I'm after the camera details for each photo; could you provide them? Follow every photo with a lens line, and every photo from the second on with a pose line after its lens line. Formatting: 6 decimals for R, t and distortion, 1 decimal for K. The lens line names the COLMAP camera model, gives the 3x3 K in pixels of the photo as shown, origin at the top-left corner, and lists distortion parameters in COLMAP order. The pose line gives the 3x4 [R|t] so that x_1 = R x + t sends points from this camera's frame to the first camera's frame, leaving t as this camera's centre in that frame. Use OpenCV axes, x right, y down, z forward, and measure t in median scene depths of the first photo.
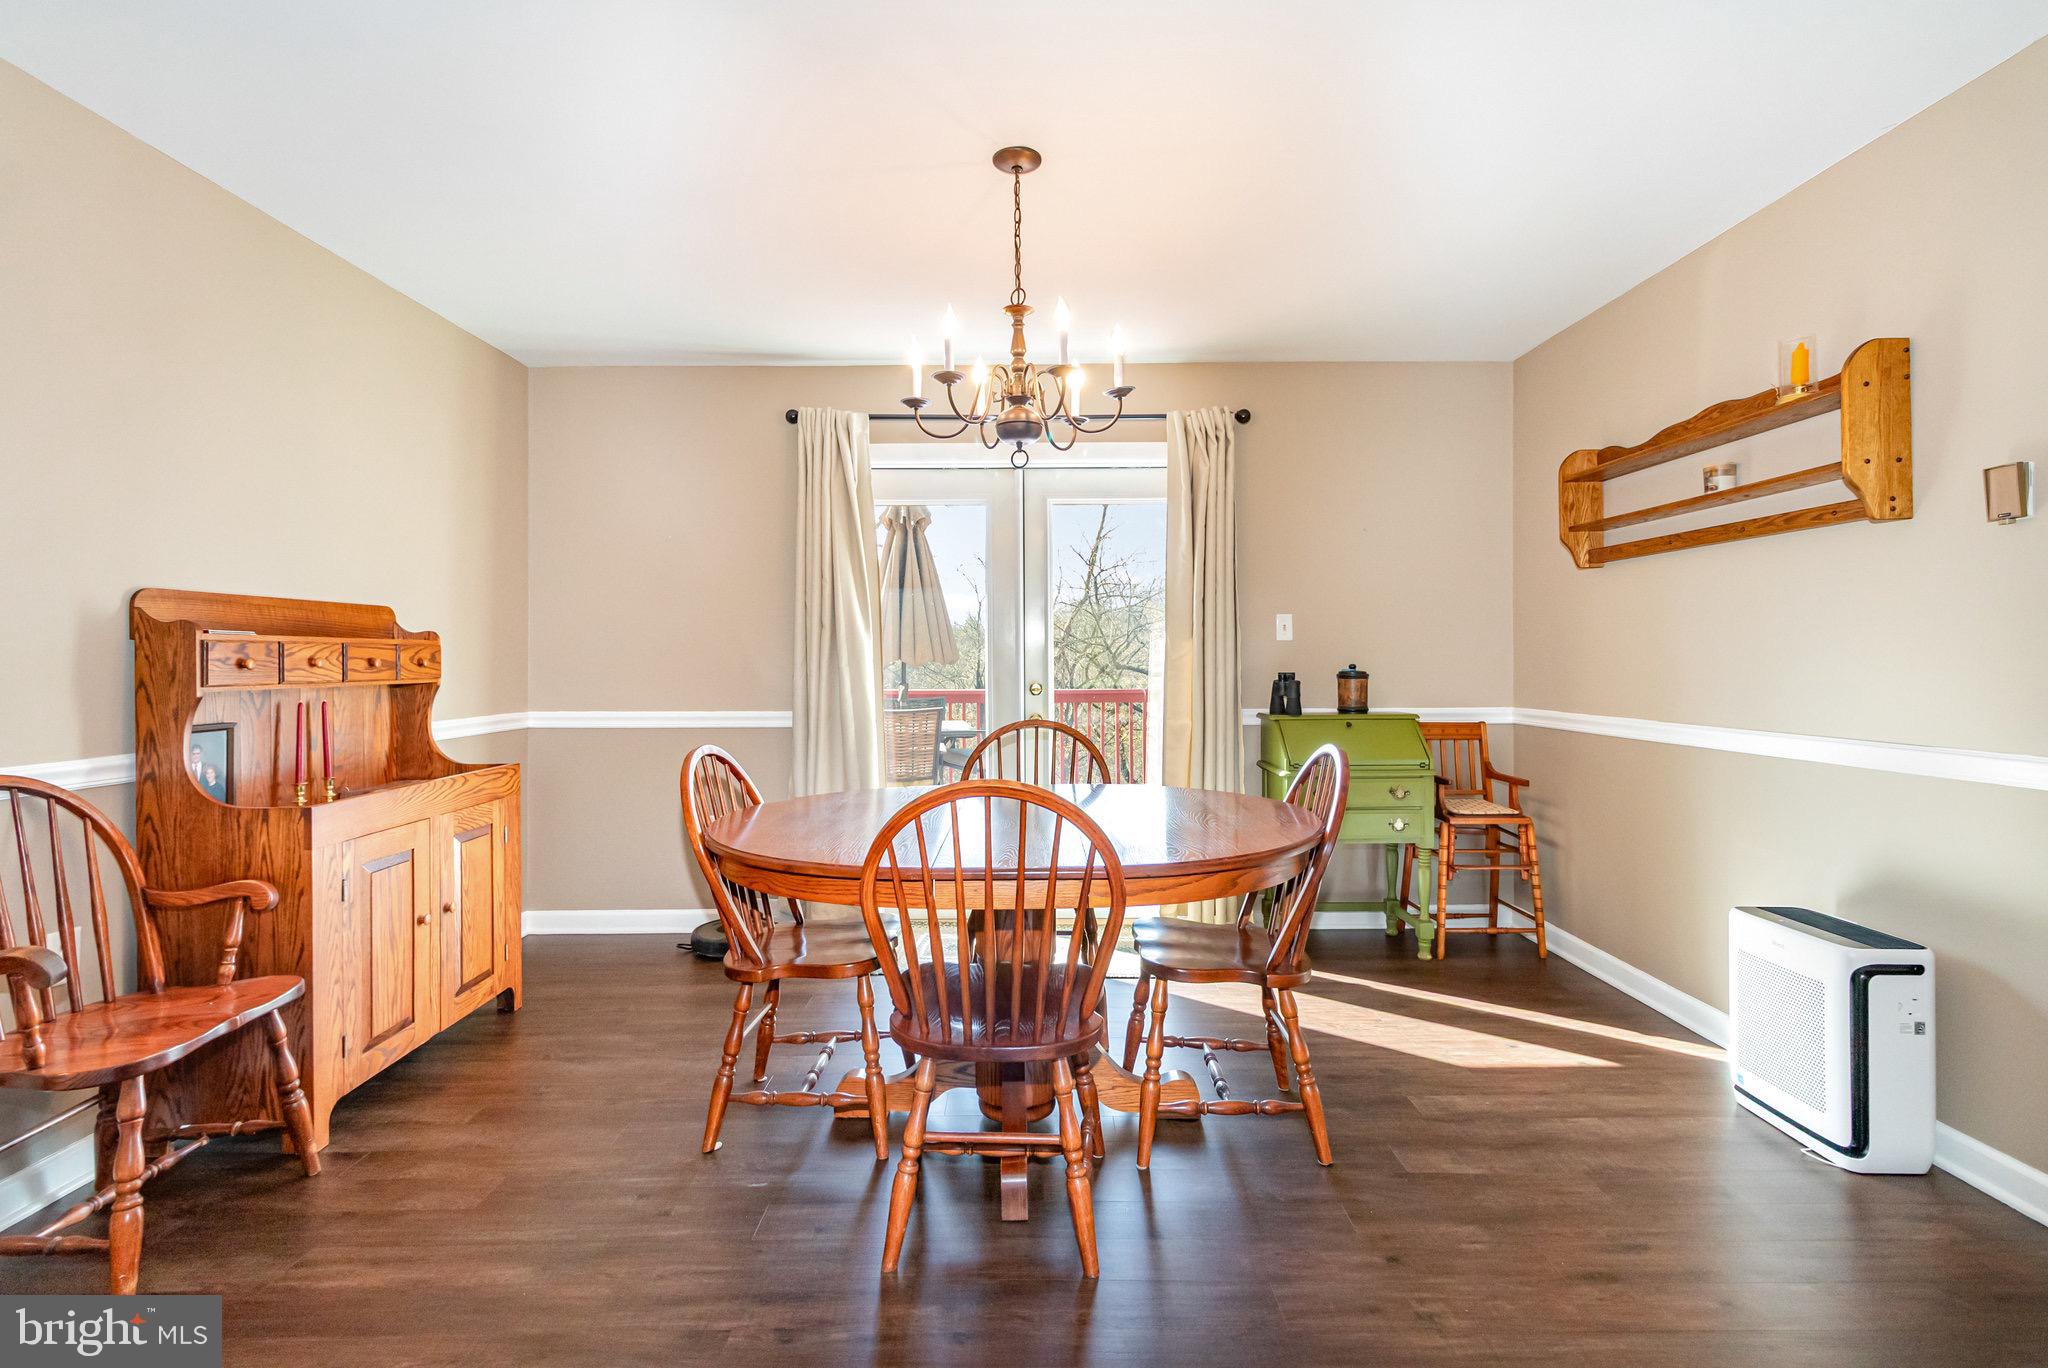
lens RADIAL K [[956.2, 0, 1035.3], [0, 956.2, 657.6], [0, 0, 1]] dist [0.002574, 0.000645]
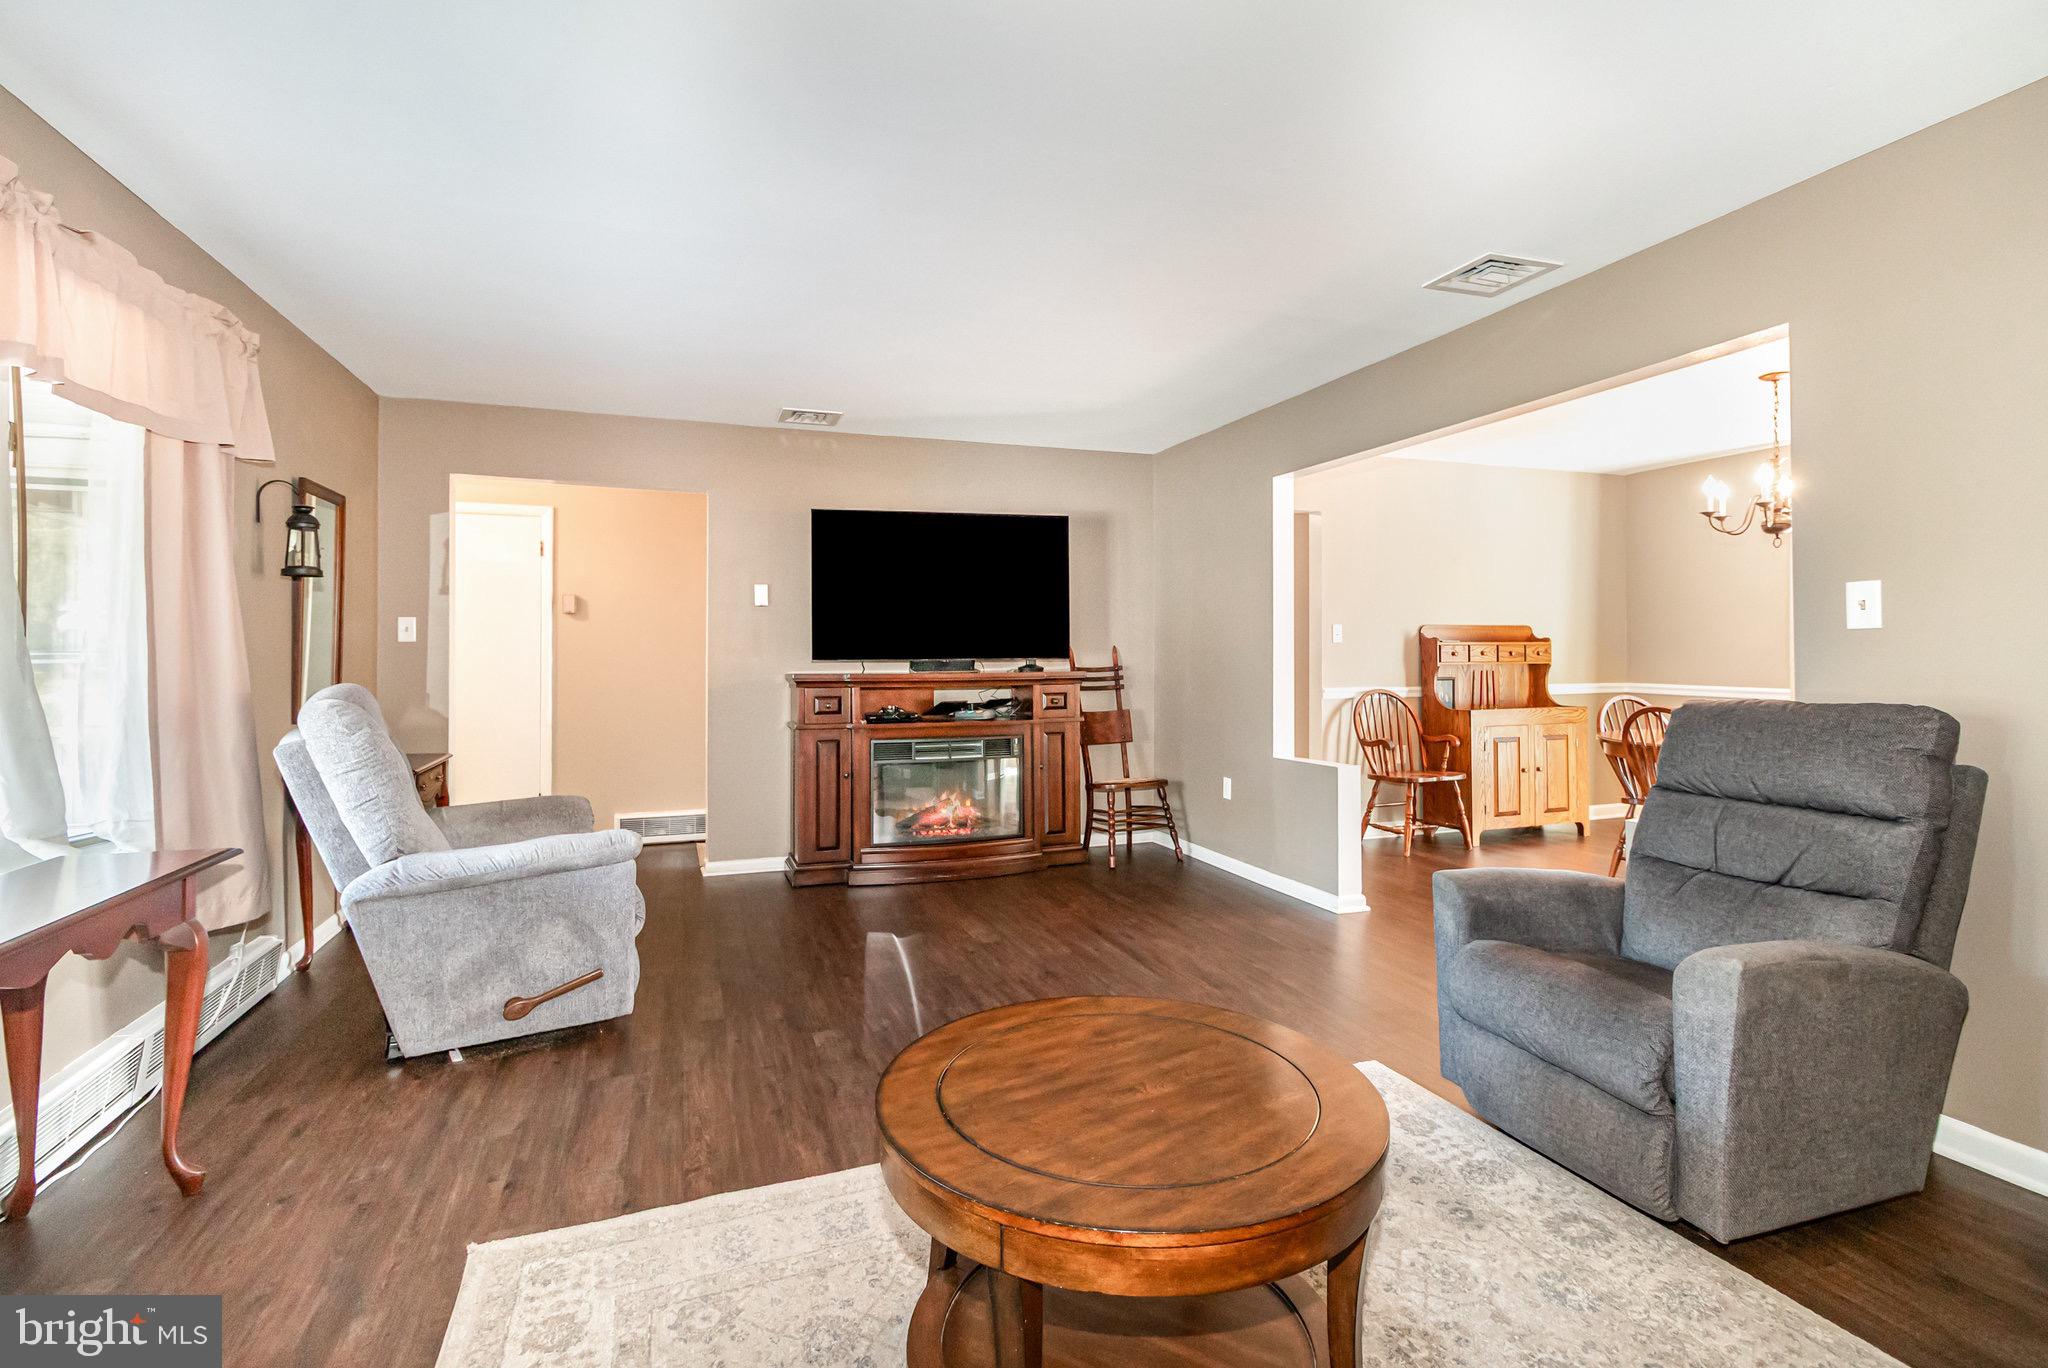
lens RADIAL K [[956.2, 0, 1009.3], [0, 956.2, 664.7], [0, 0, 1]] dist [0.002574, 0.000645]
pose [[0.327779, 0.012197, -0.944676, 1.174972], [0.003615, 0.999893, 0.014164, -0.005375], [0.944748, -0.008057, 0.327700, -0.941438]]
